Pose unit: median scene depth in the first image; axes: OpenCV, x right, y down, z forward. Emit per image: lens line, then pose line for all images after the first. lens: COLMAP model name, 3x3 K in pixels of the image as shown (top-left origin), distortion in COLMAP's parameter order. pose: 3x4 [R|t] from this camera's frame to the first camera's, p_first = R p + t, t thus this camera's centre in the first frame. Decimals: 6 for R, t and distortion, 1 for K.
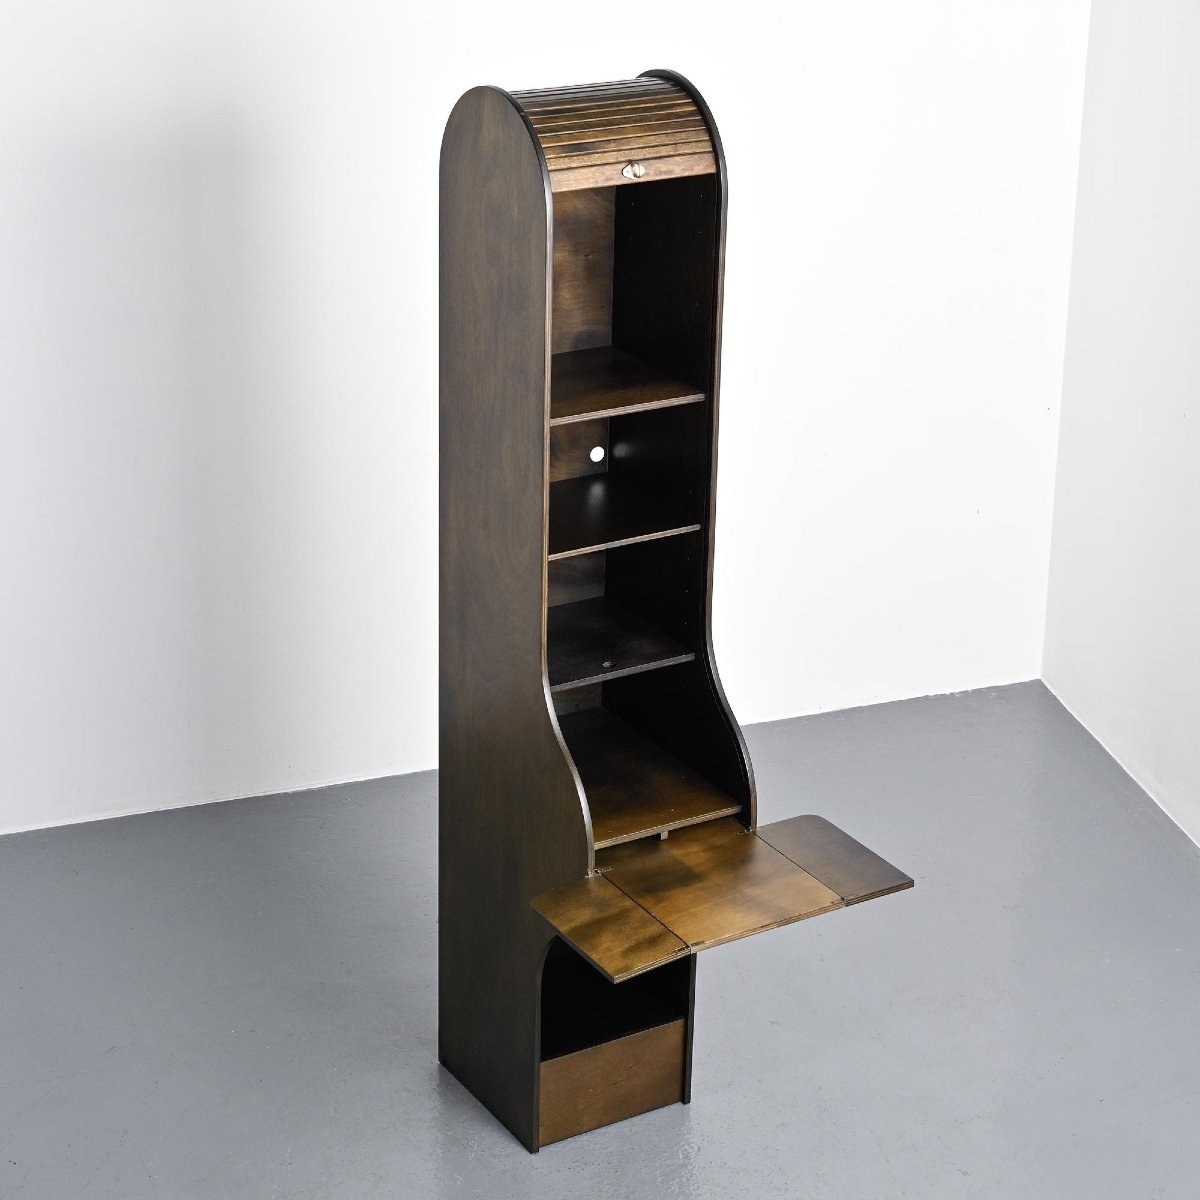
lens RADIAL K [[2727.0, 0, 600.0], [0, 2727.0, 600.0], [0, 0, 1]] dist [0.046715, -0.062312]
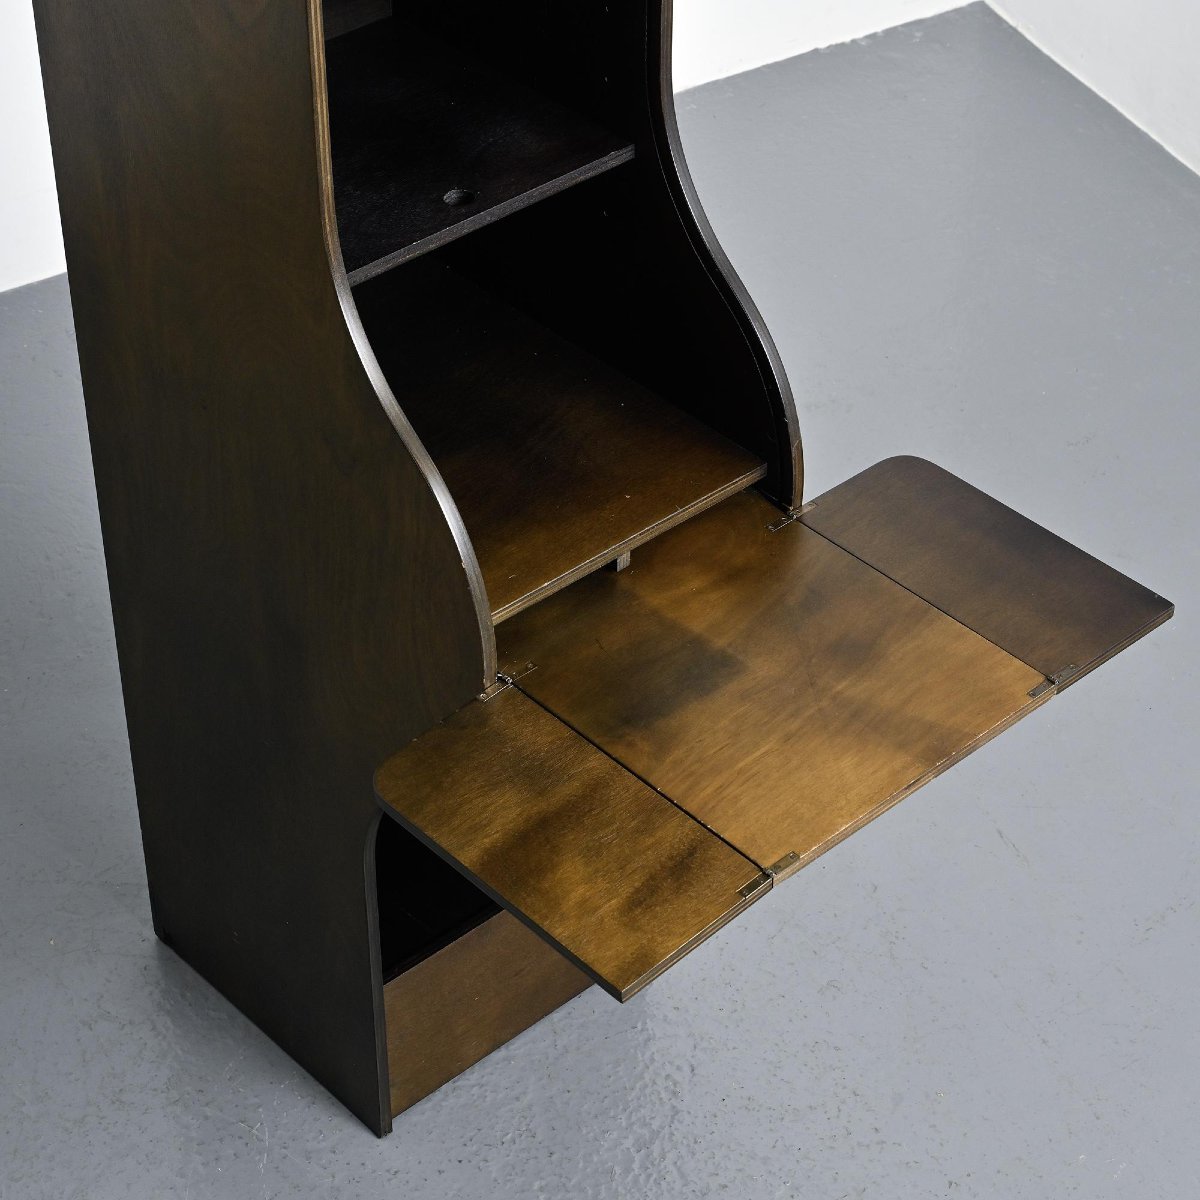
lens RADIAL K [[2799.0, 0, 638.0], [0, 2799.0, 598.2], [0, 0, 1]] dist [0.019311, -0.088146]
pose [[0.979384, -0.133262, 0.151813, -0.046437], [0.086544, 0.955871, 0.280751, -0.039907], [-0.182528, -0.261825, 0.947698, 0.550517]]
